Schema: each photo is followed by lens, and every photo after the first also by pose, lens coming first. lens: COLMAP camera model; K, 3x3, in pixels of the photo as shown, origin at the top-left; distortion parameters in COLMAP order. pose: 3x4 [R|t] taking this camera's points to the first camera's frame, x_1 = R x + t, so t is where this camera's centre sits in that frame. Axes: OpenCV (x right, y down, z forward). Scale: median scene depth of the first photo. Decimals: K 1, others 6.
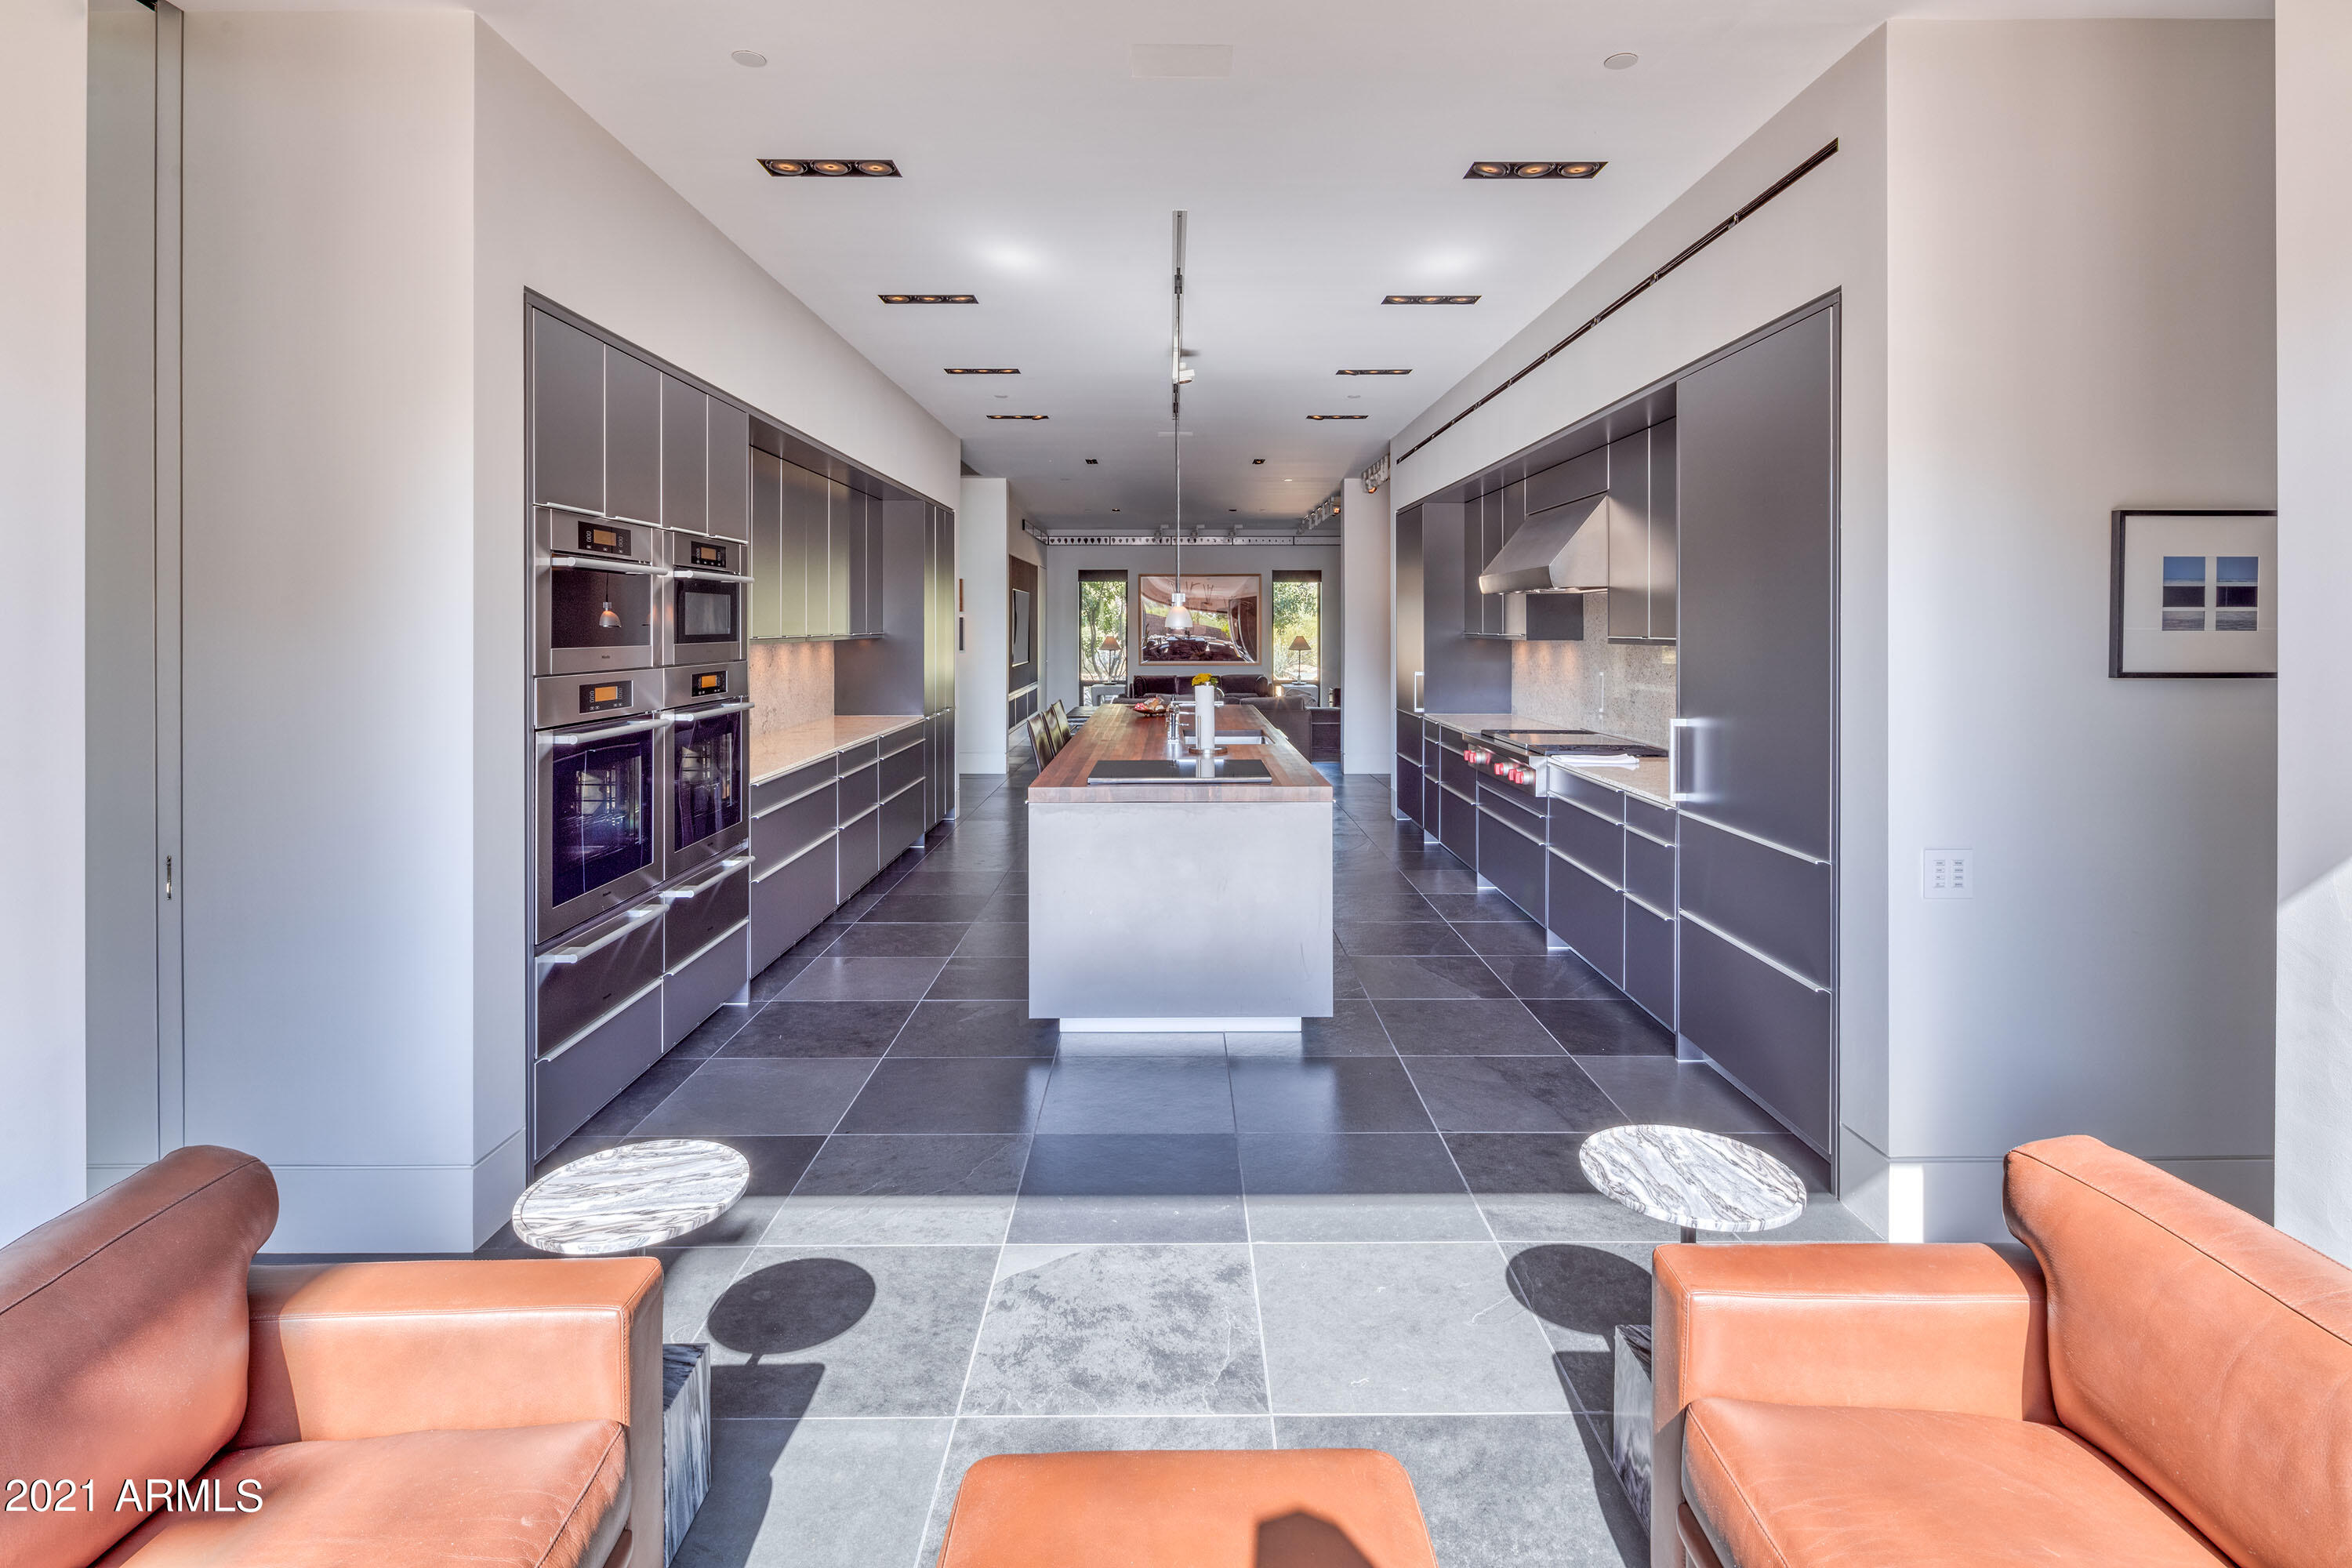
lens RADIAL K [[1142.4, 0, 1174.3], [0, 1142.4, 705.3], [0, 0, 1]] dist [0.001344, 0.000066]
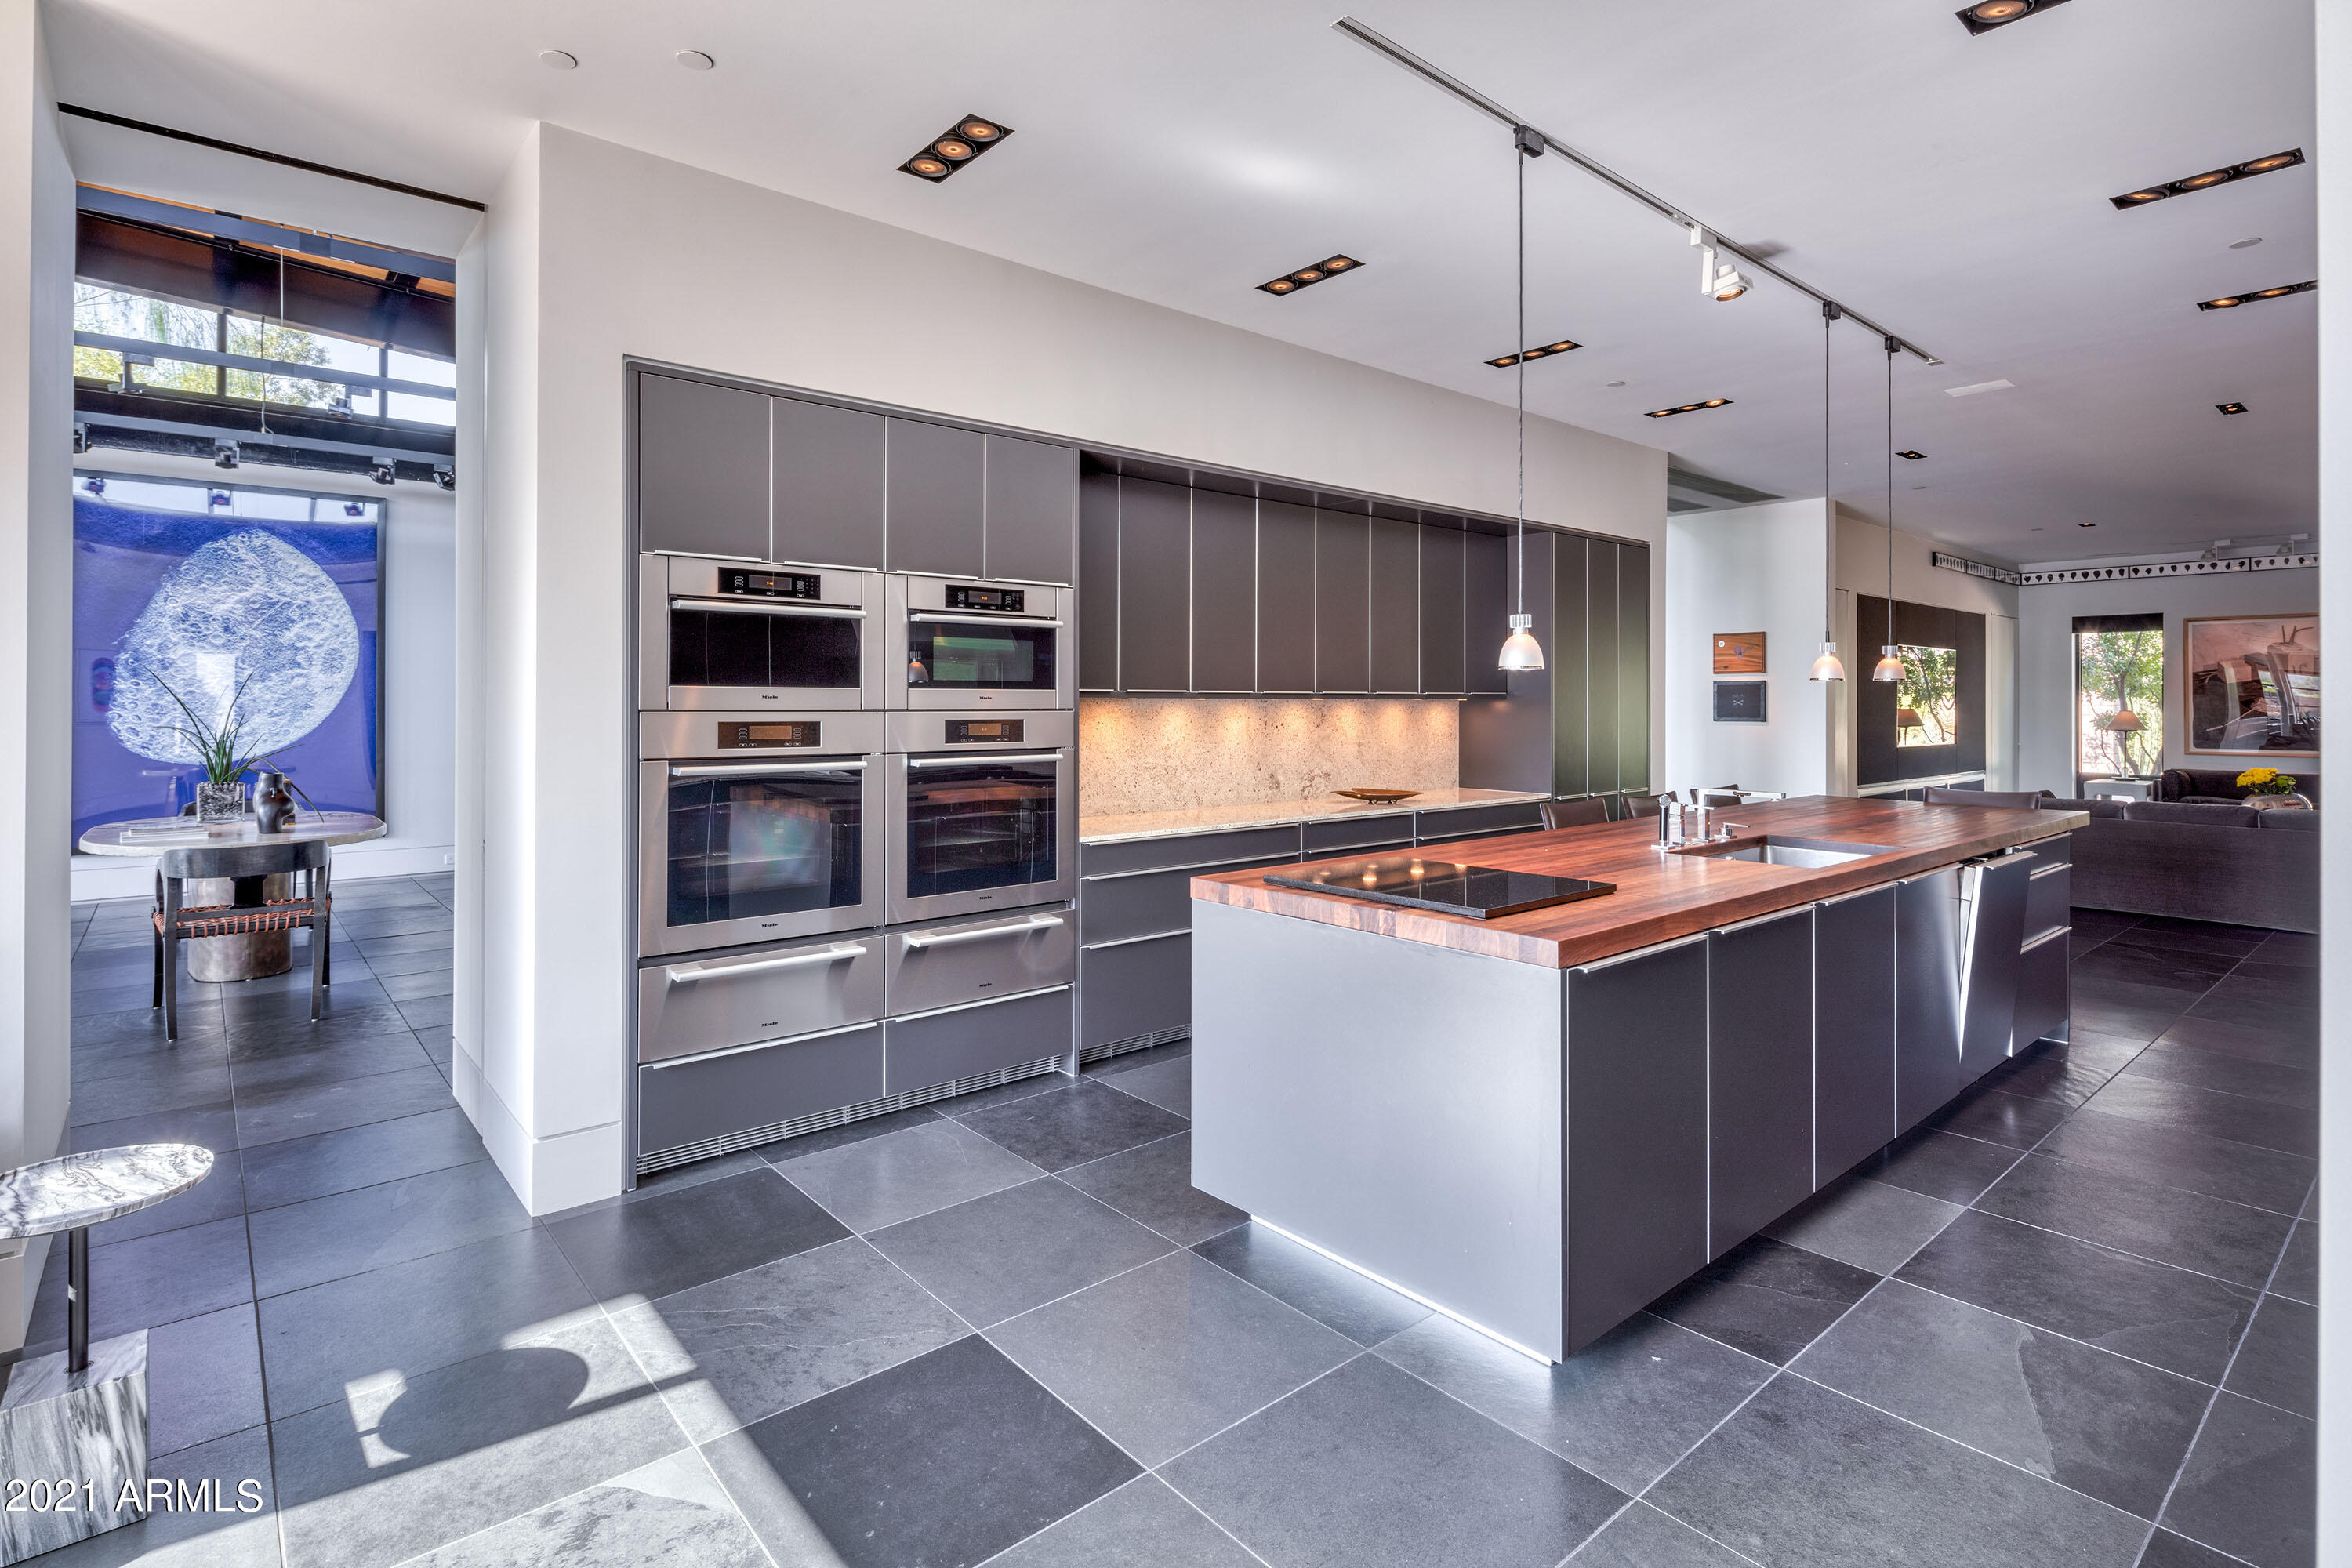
lens RADIAL K [[1142.4, 0, 1174.3], [0, 1142.4, 705.3], [0, 0, 1]] dist [0.001344, 0.000066]
pose [[0.640931, 0.001037, -0.767598, 0.520640], [-0.054674, 0.997521, -0.044305, -0.006361], [0.765649, 0.070364, 0.639399, 0.579786]]
